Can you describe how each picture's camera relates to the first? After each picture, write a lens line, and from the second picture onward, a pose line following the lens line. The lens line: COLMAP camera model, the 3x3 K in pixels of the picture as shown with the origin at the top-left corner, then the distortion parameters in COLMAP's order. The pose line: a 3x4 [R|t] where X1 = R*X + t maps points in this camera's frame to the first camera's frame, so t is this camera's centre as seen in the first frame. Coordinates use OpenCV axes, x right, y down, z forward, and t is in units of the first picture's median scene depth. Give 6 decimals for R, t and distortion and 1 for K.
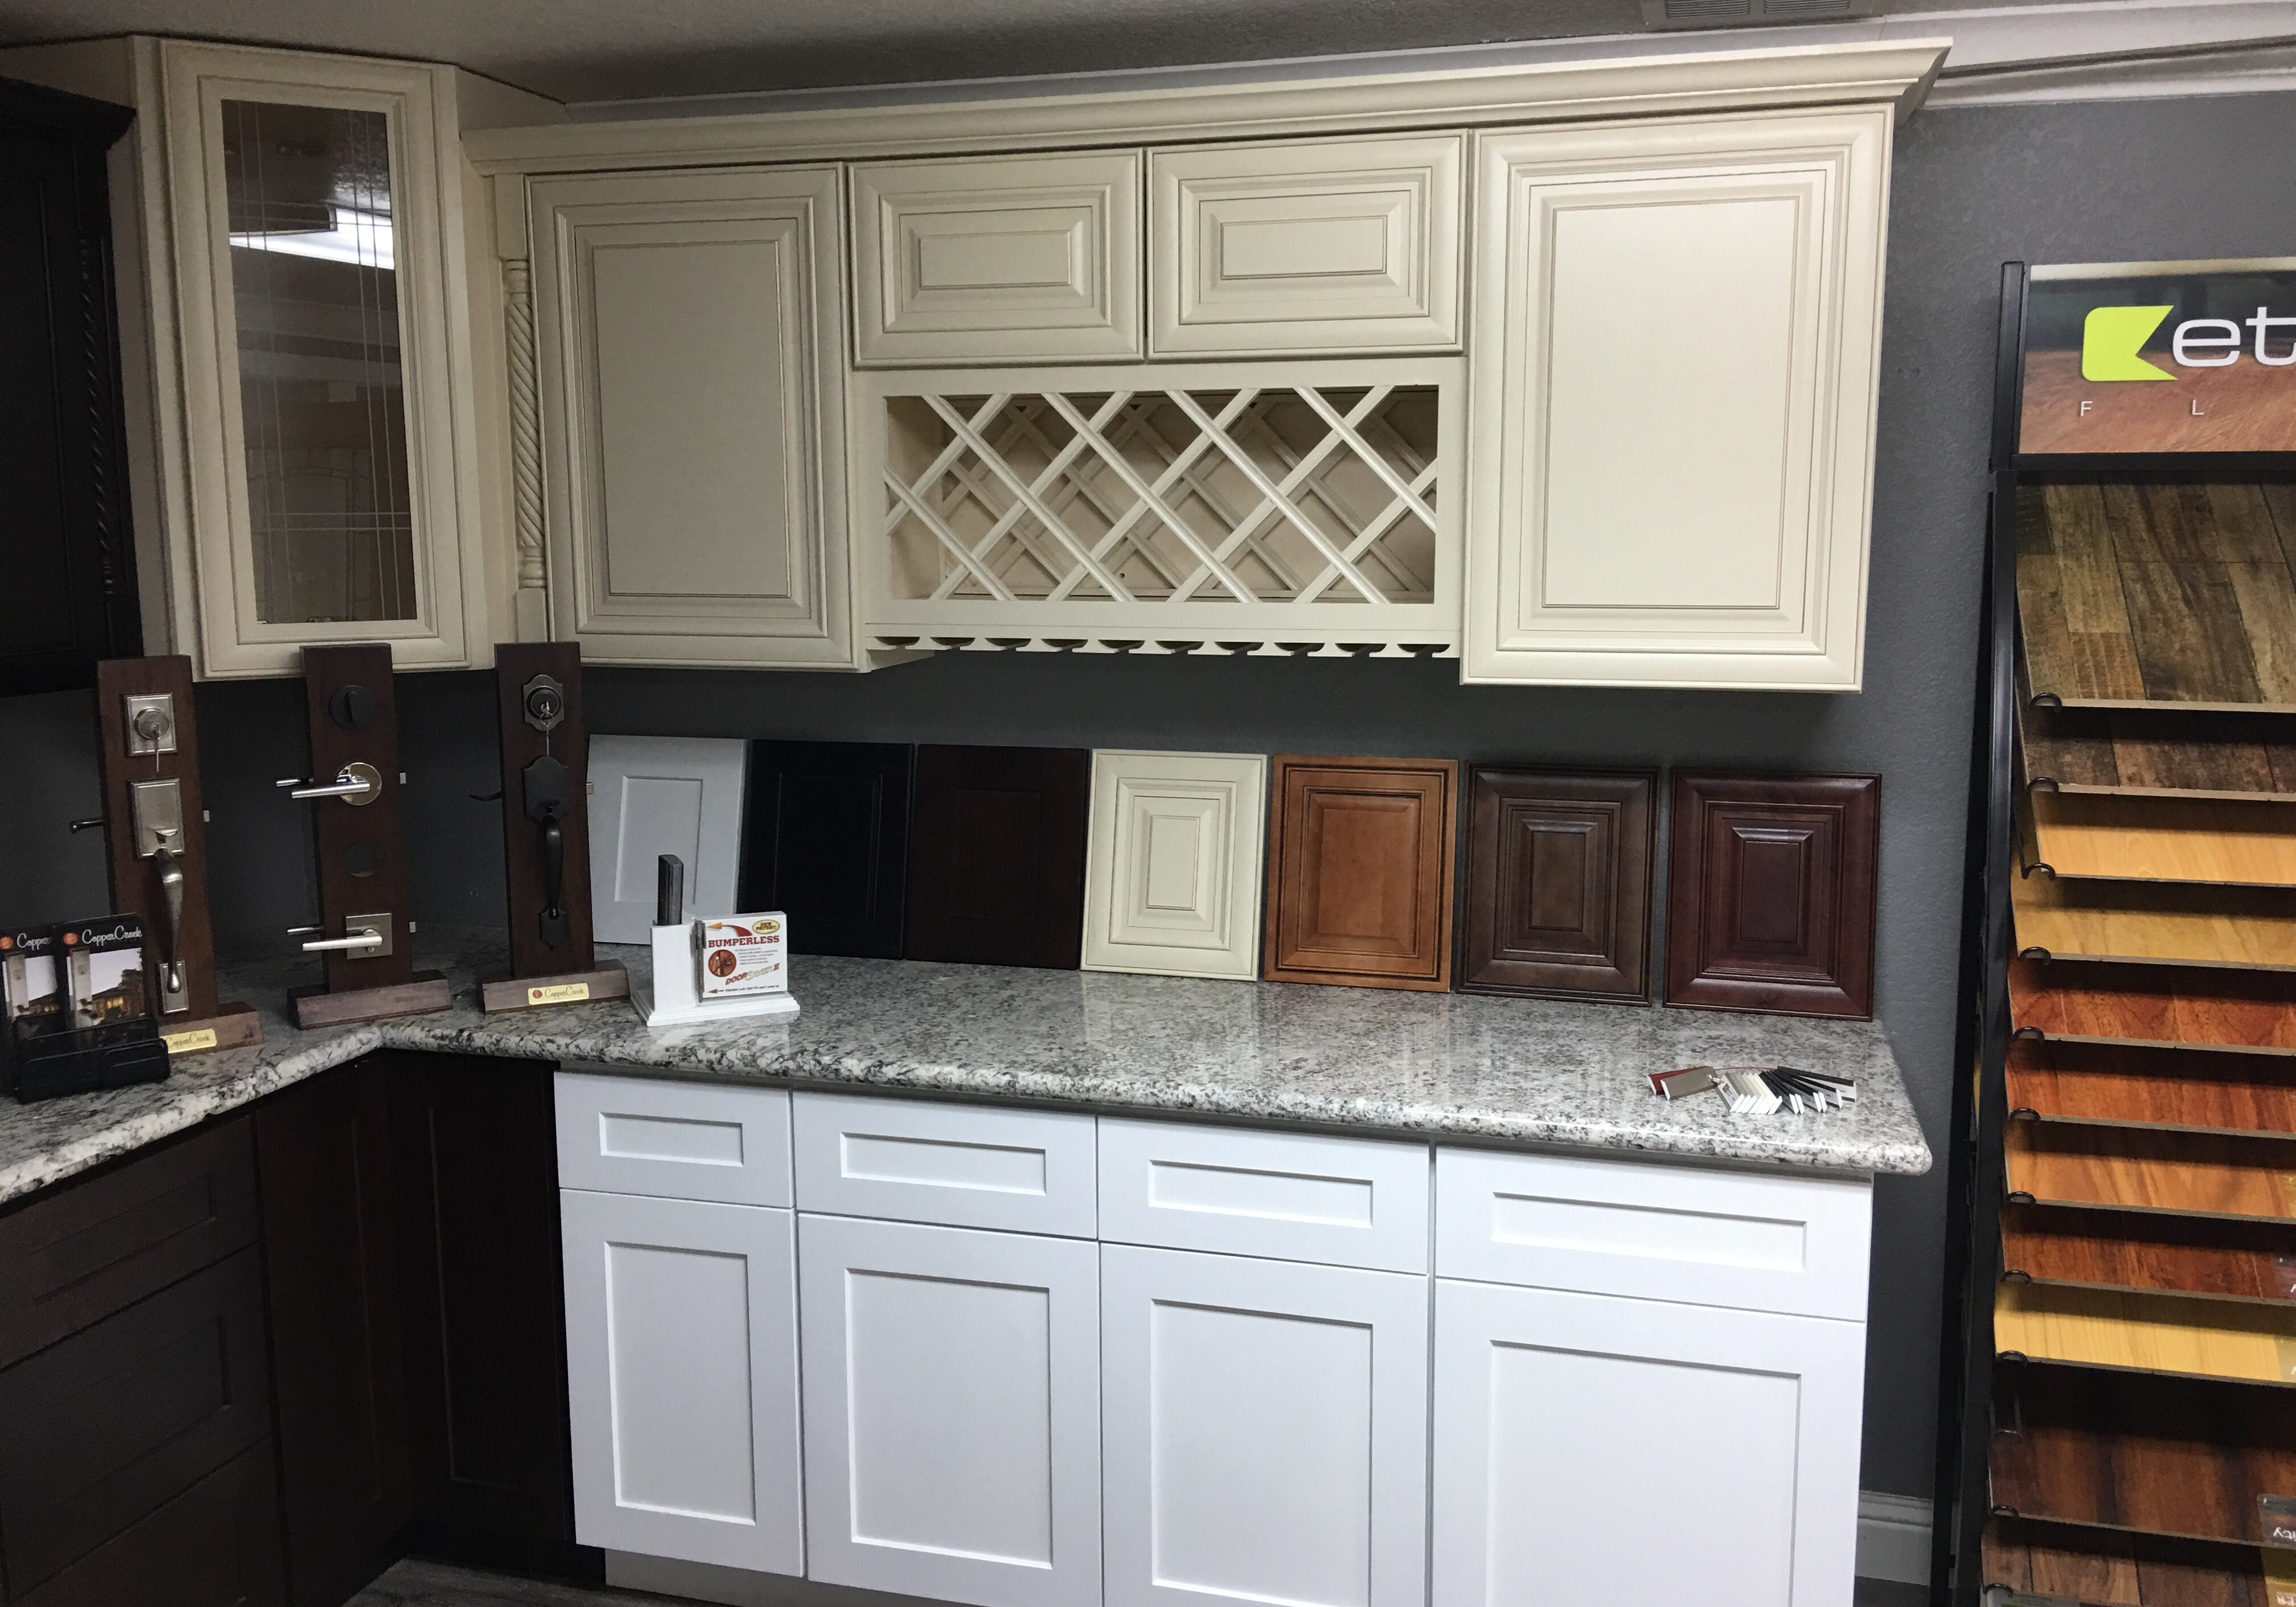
lens RADIAL K [[1934.3, 0, 1140.1], [0, 1934.3, 784.2], [0, 0, 1]] dist [0.086659, -0.144968]
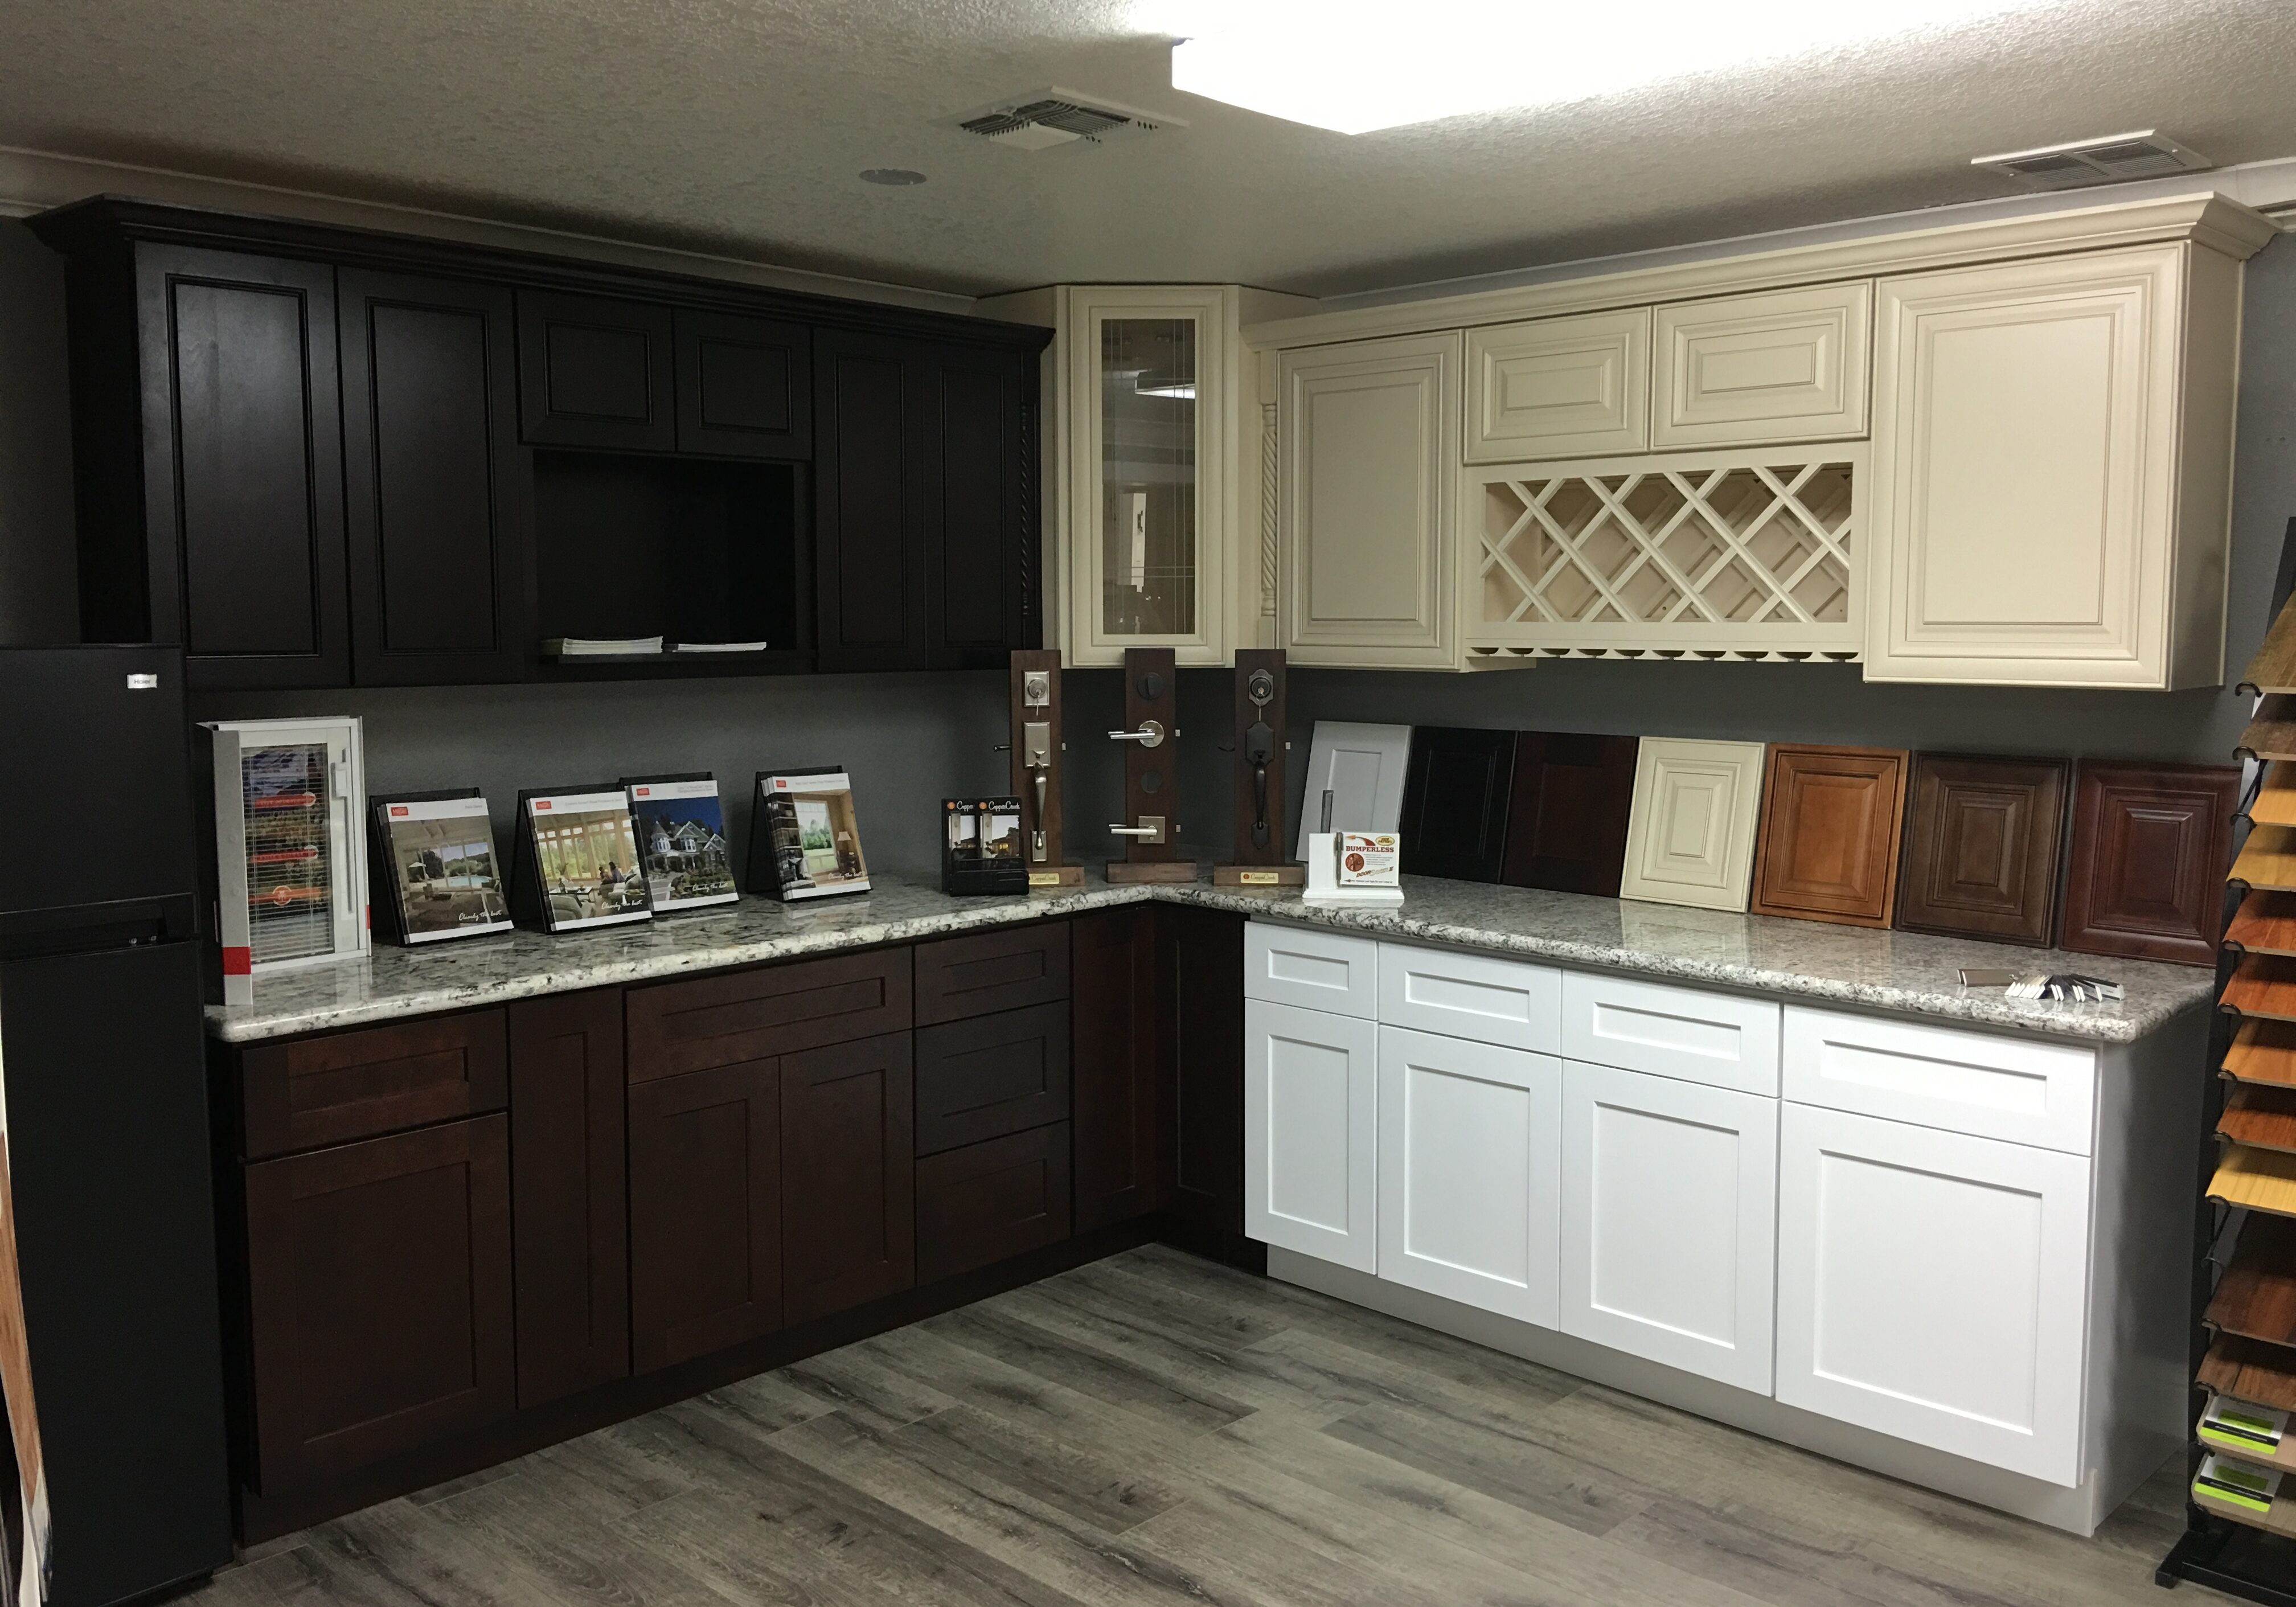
lens RADIAL K [[1934.3, 0, 1140.1], [0, 1934.3, 784.2], [0, 0, 1]] dist [0.086659, -0.144968]
pose [[0.877107, 0.046736, -0.478017, 0.375359], [-0.070473, 0.997006, -0.031832, 0.097504], [0.475098, 0.061607, 0.877774, -0.421362]]
